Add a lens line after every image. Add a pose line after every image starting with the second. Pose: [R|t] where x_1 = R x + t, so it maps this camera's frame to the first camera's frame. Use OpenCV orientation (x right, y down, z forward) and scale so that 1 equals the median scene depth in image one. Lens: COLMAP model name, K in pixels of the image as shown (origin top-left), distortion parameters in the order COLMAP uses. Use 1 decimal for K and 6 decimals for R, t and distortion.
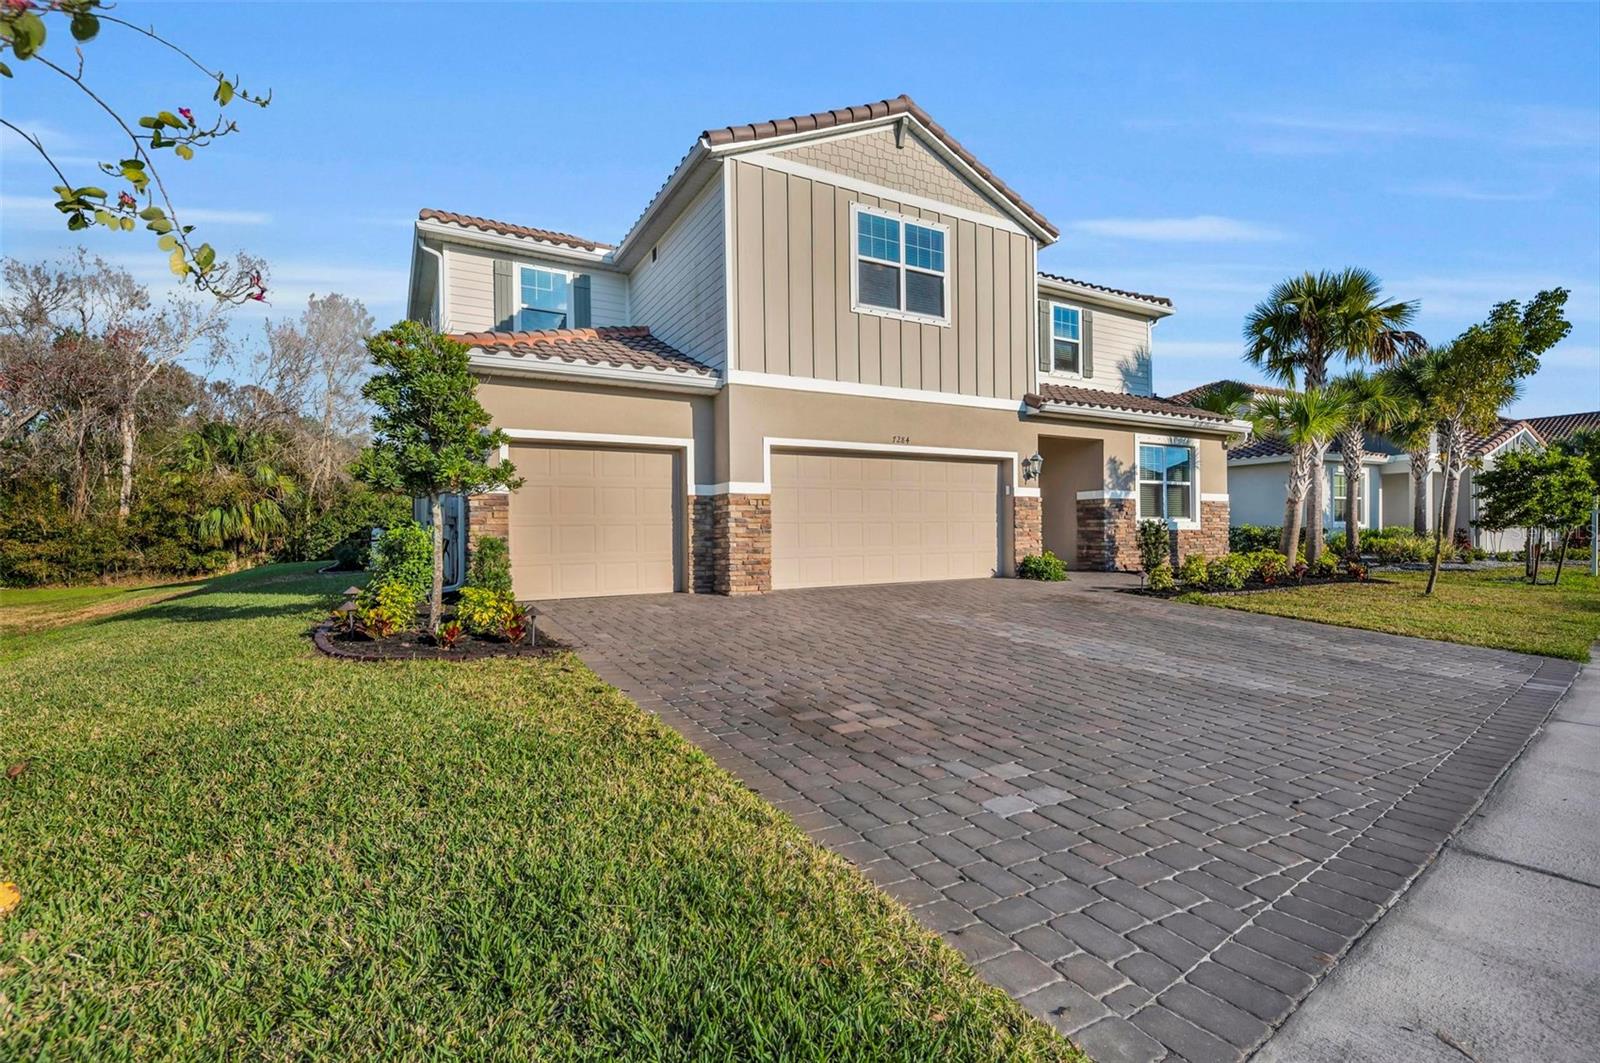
lens RADIAL K [[712.0, 0, 808.7], [0, 712.0, 537.3], [0, 0, 1]] dist [0.002899, -0.000065]
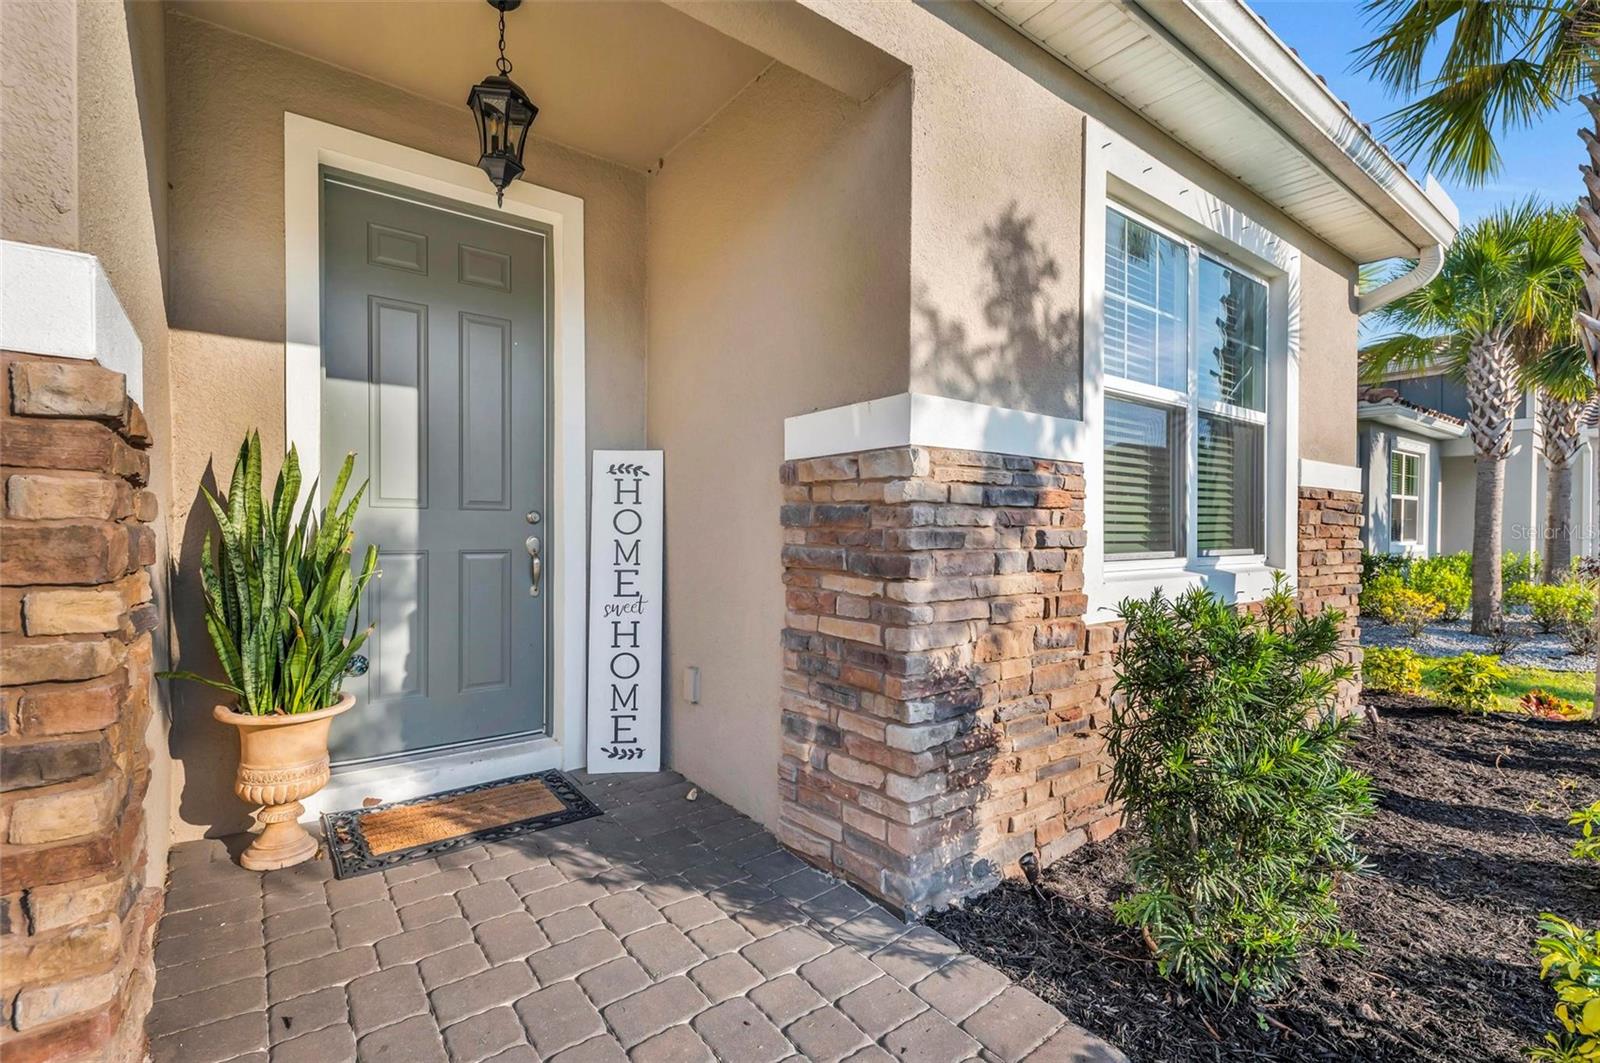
lens RADIAL K [[712.0, 0, 808.7], [0, 712.0, 537.3], [0, 0, 1]] dist [0.002899, -0.000065]
pose [[0.988584, 0.016027, 0.149816, 0.428468], [-0.018067, 0.999762, 0.012264, -0.042045], [-0.149584, -0.014831, 0.988638, 0.985458]]
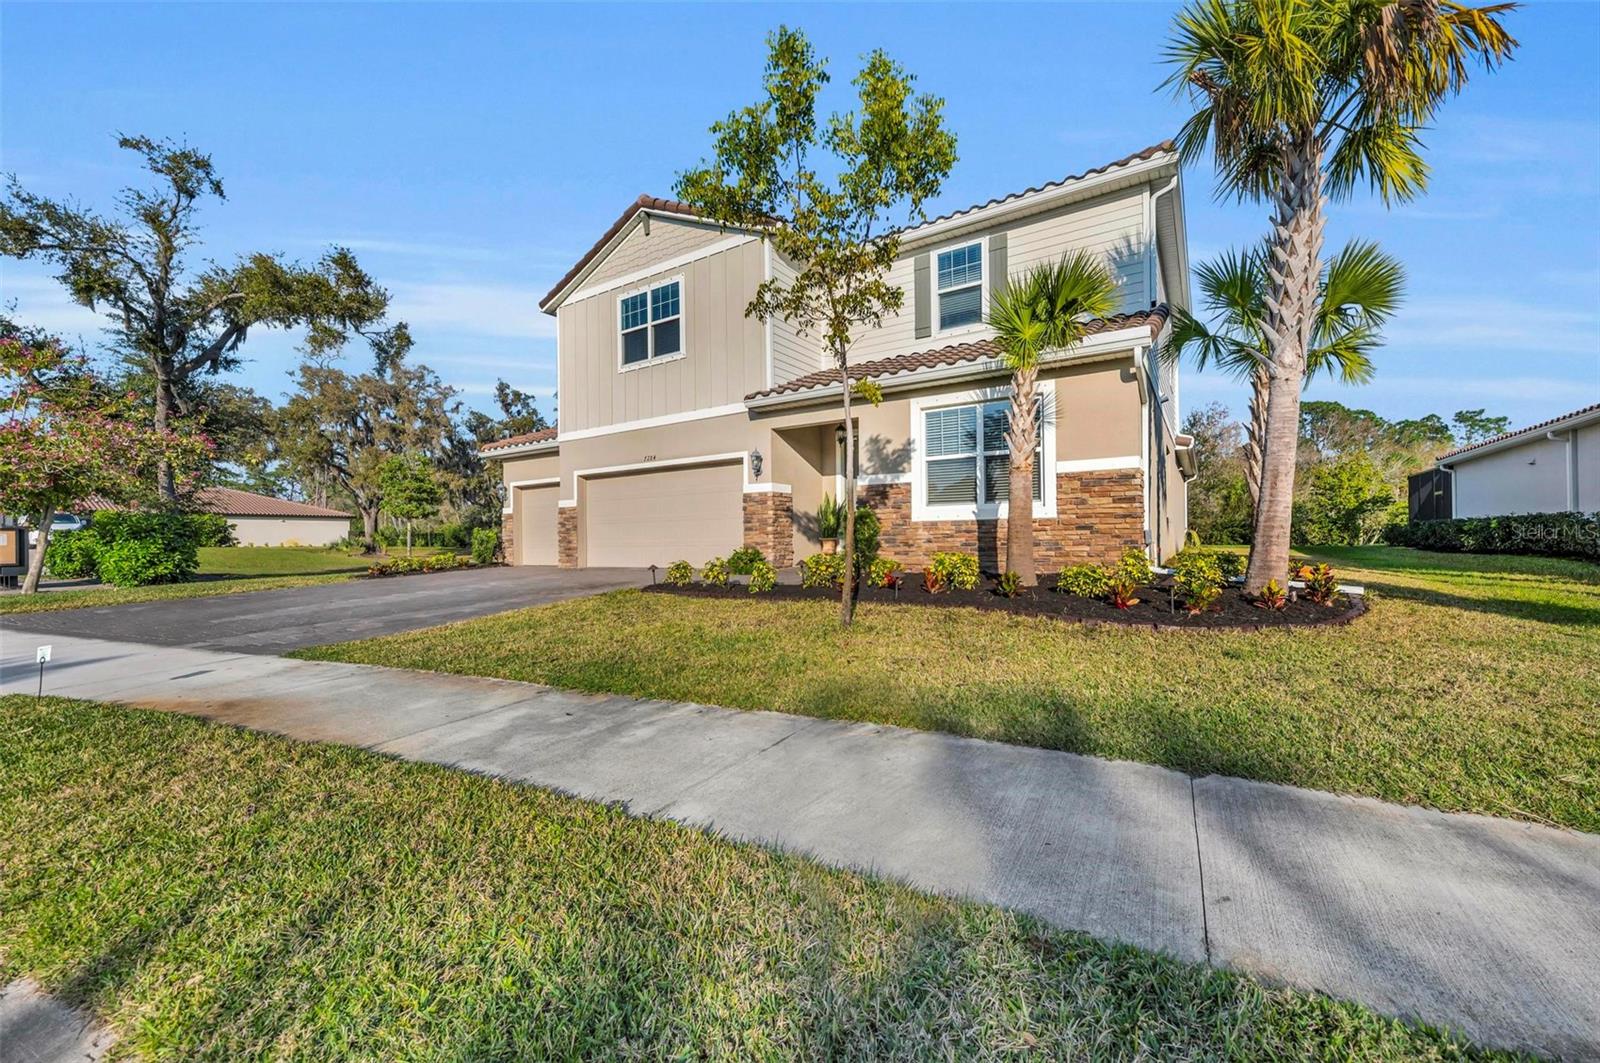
lens RADIAL K [[608.1, 0, 802.0], [0, 608.1, 540.8], [0, 0, 1]] dist [0.003986, -0.000280]
pose [[0.475956, 0.007238, -0.879439, 1.187245], [0.007696, 0.999894, 0.012394, 0.003015], [0.879436, -0.012667, 0.475849, 0.676413]]
